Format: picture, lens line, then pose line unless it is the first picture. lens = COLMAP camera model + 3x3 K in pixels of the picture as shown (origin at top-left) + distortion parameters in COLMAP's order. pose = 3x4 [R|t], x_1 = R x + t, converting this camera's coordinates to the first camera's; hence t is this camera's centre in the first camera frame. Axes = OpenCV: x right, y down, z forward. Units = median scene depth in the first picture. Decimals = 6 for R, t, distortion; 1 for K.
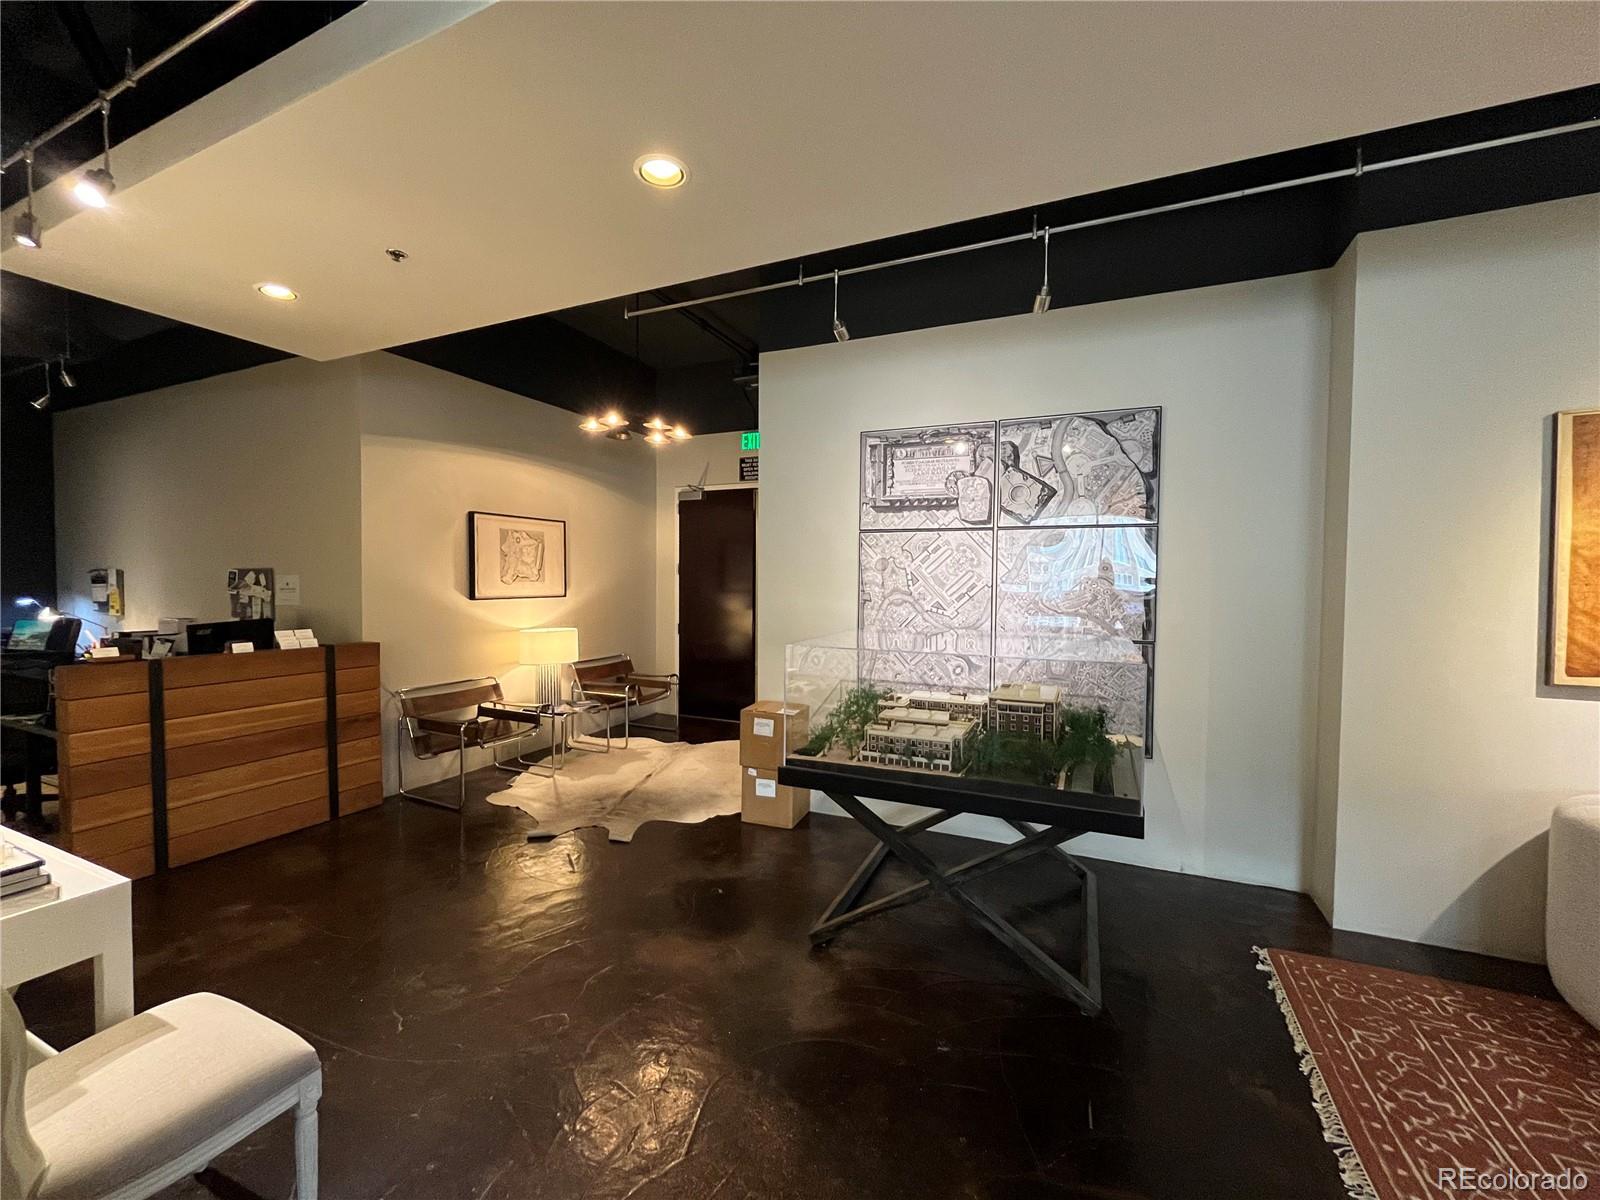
lens RADIAL K [[642.3, 0, 799.6], [0, 642.3, 600.0], [0, 0, 1]] dist [-0.000467, -0.000404]
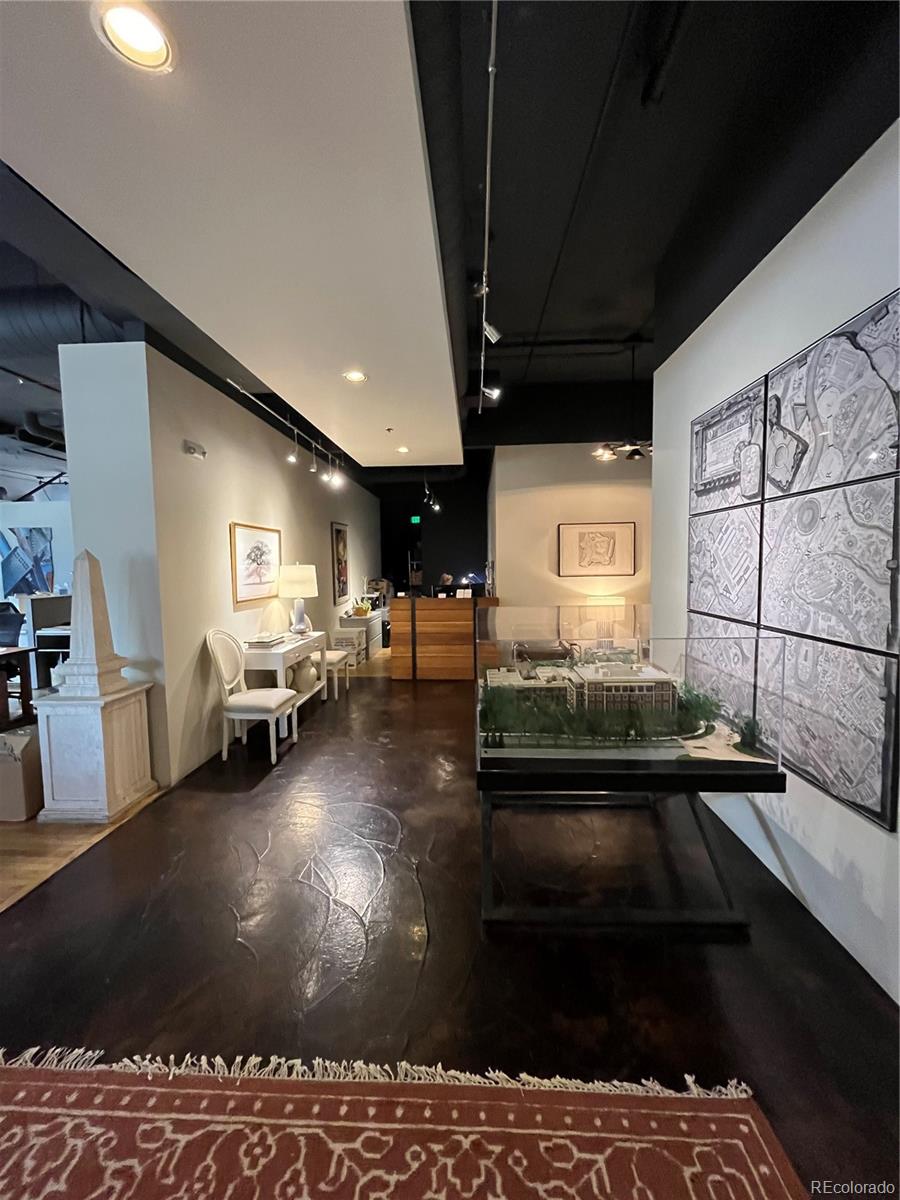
lens RADIAL K [[481.7, 0, 451.1], [0, 481.7, 598.1], [0, 0, 1]] dist [-0.000467, -0.000404]
pose [[0.367135, 0.053517, -0.928627, 0.753306], [-0.011452, 0.998528, 0.053018, -0.011126], [0.930097, -0.008831, 0.367208, 0.368436]]
